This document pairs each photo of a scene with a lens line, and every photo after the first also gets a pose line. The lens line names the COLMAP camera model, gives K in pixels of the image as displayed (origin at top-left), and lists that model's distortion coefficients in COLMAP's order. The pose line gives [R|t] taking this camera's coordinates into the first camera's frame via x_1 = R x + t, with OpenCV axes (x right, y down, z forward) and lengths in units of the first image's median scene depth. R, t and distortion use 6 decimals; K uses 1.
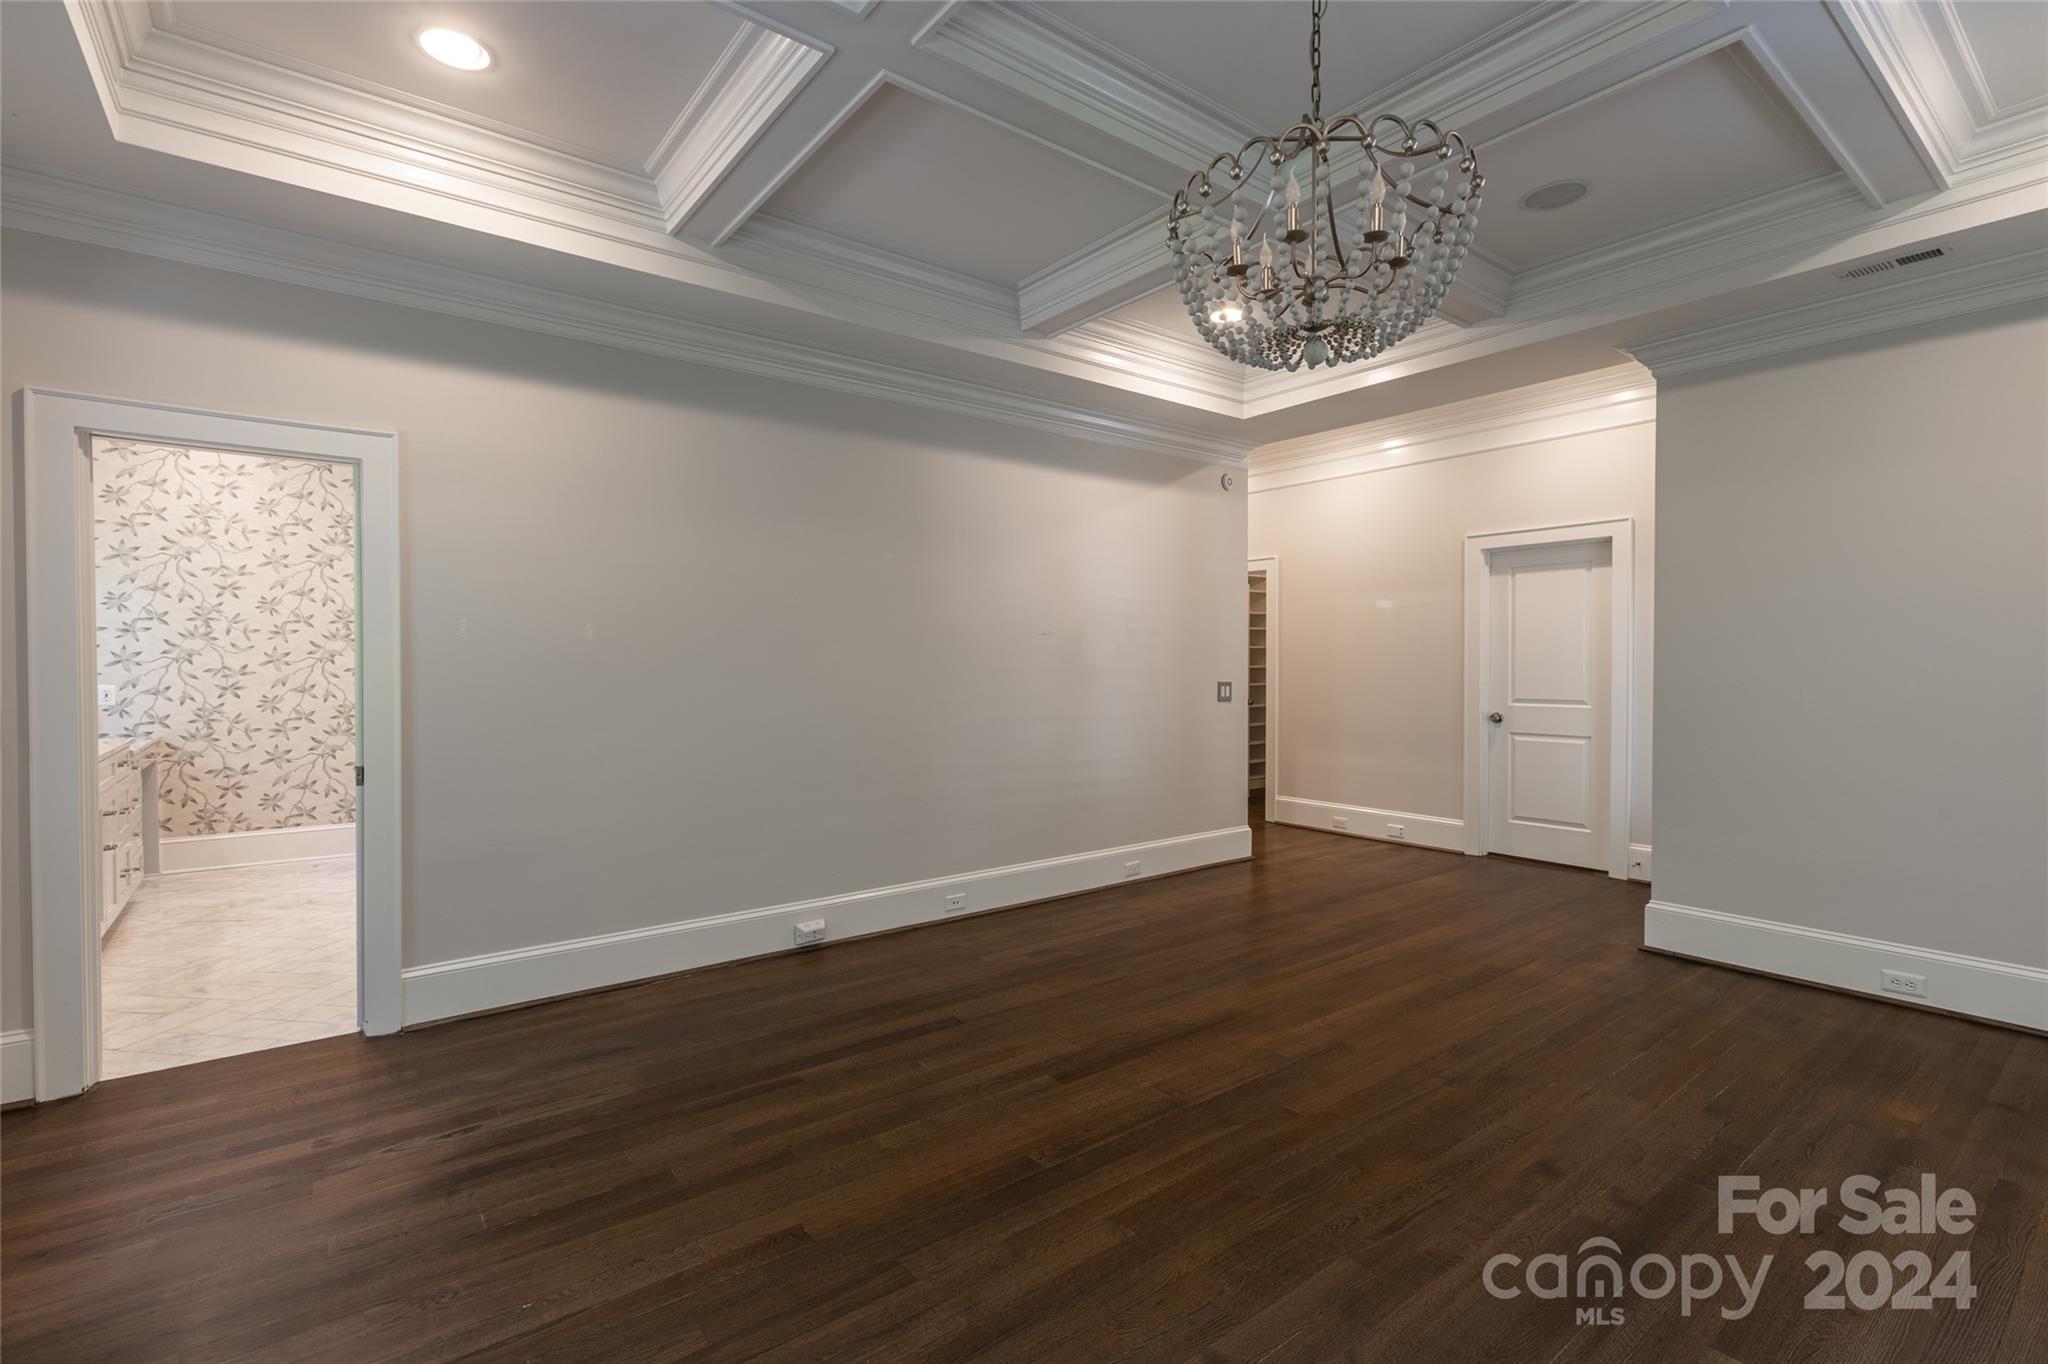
lens RADIAL K [[927.1, 0, 1015.3], [0, 927.1, 680.3], [0, 0, 1]] dist [0.000260, 0.000139]
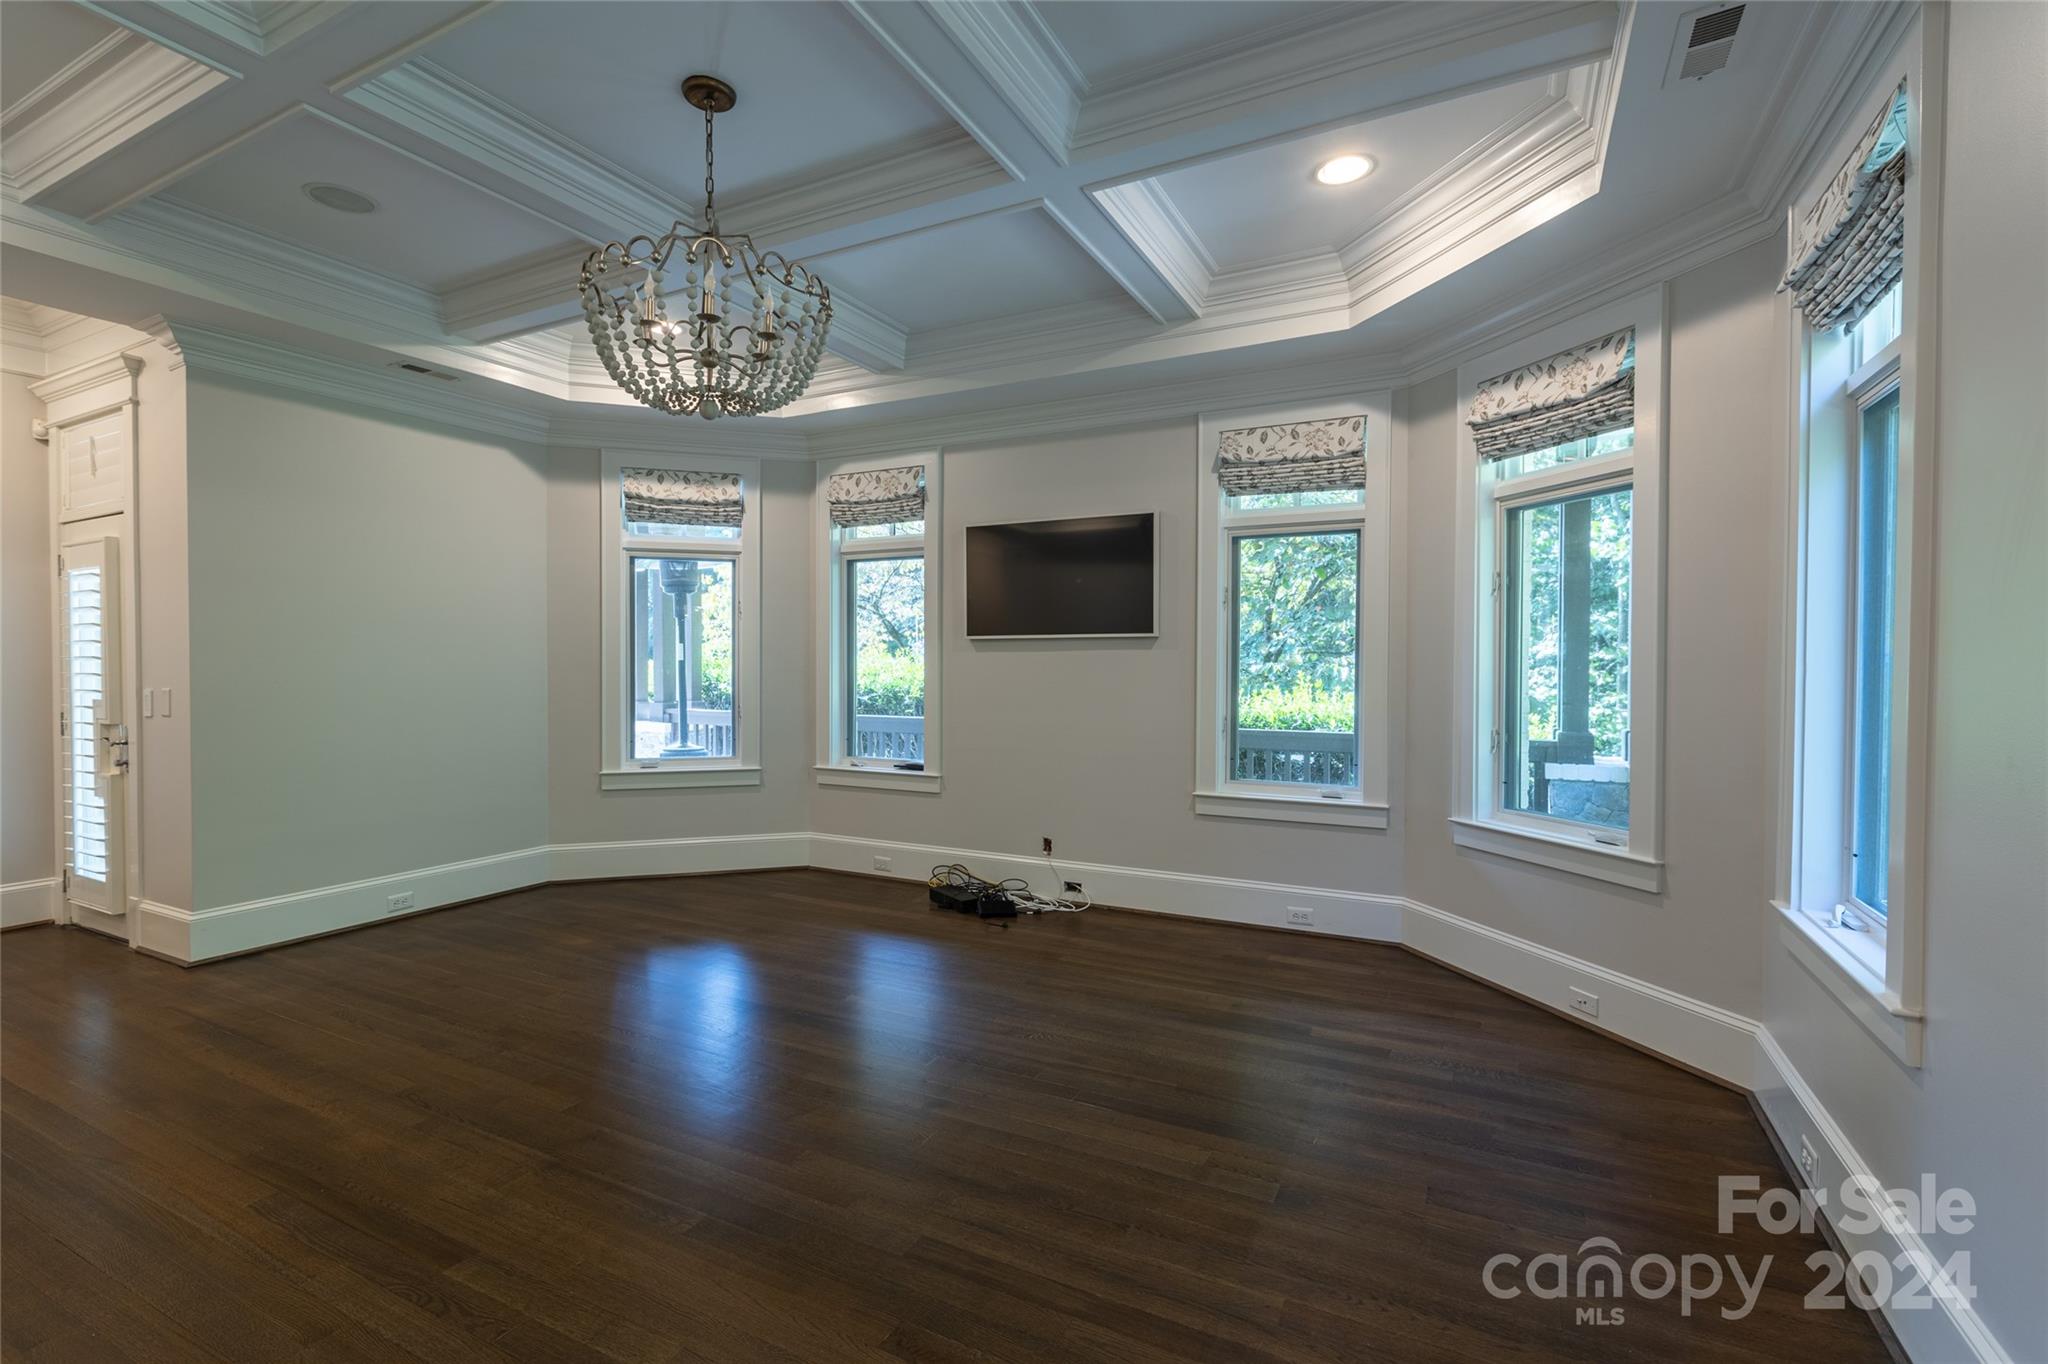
lens RADIAL K [[927.1, 0, 1017.2], [0, 927.1, 672.8], [0, 0, 1]] dist [0.000260, 0.000139]
pose [[-0.422650, -0.009320, 0.906245, -0.650734], [0.015891, 0.999717, 0.017693, -0.014061], [-0.906154, 0.021880, -0.422382, 0.776474]]
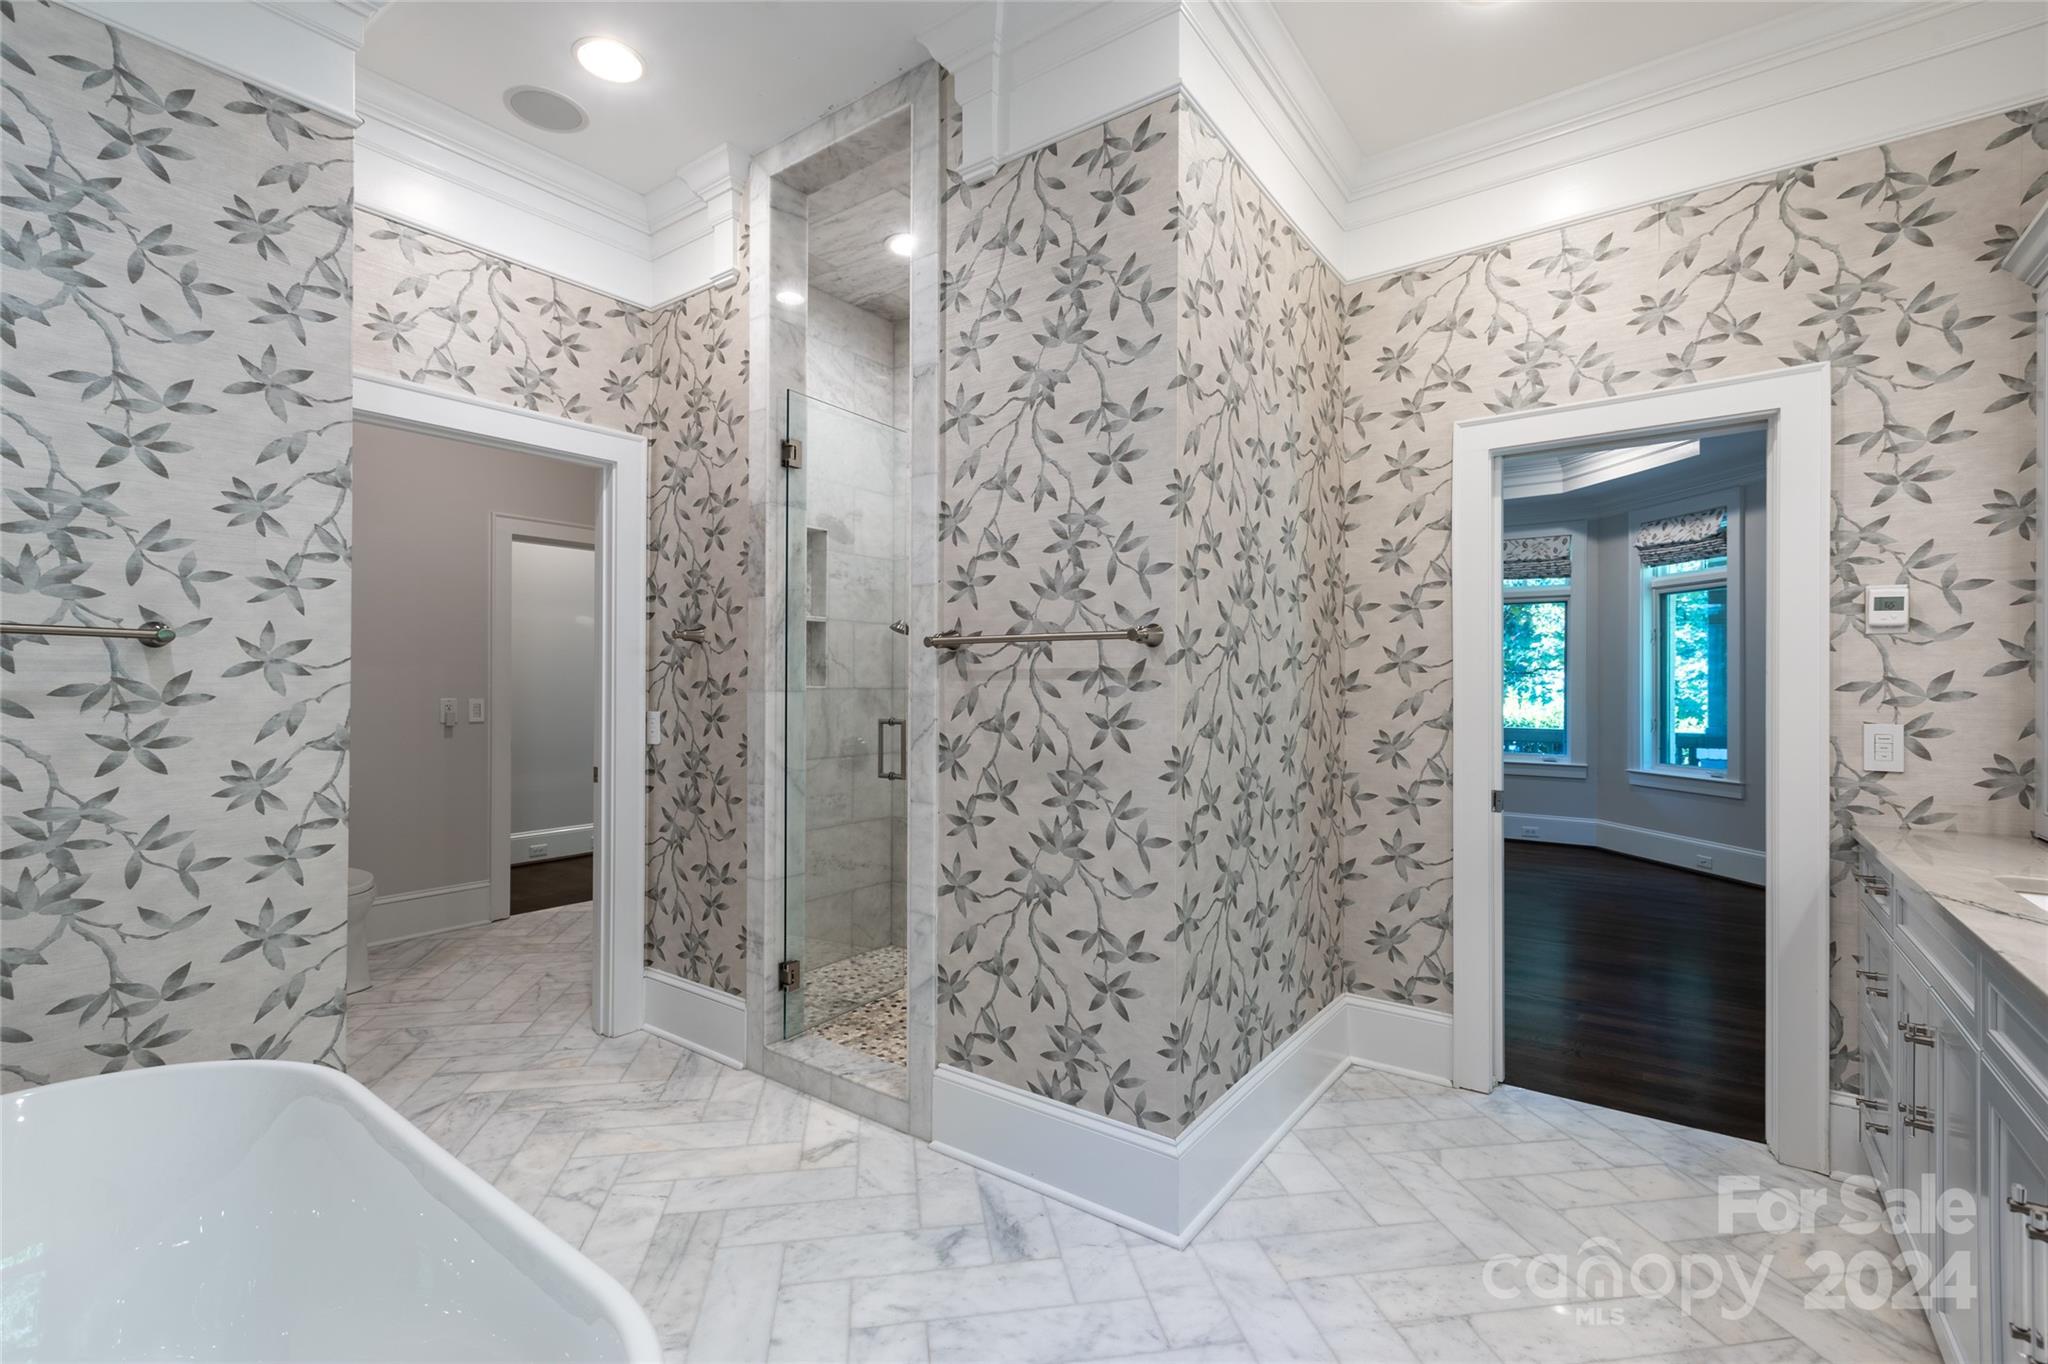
lens RADIAL K [[927.1, 0, 1021.5], [0, 927.1, 684.2], [0, 0, 1]] dist [0.000260, 0.000139]
pose [[-0.285131, 0.004672, 0.958477, -0.986316], [0.017457, 0.999848, 0.000319, -0.013925], [-0.958330, 0.016823, -0.285169, 1.165887]]
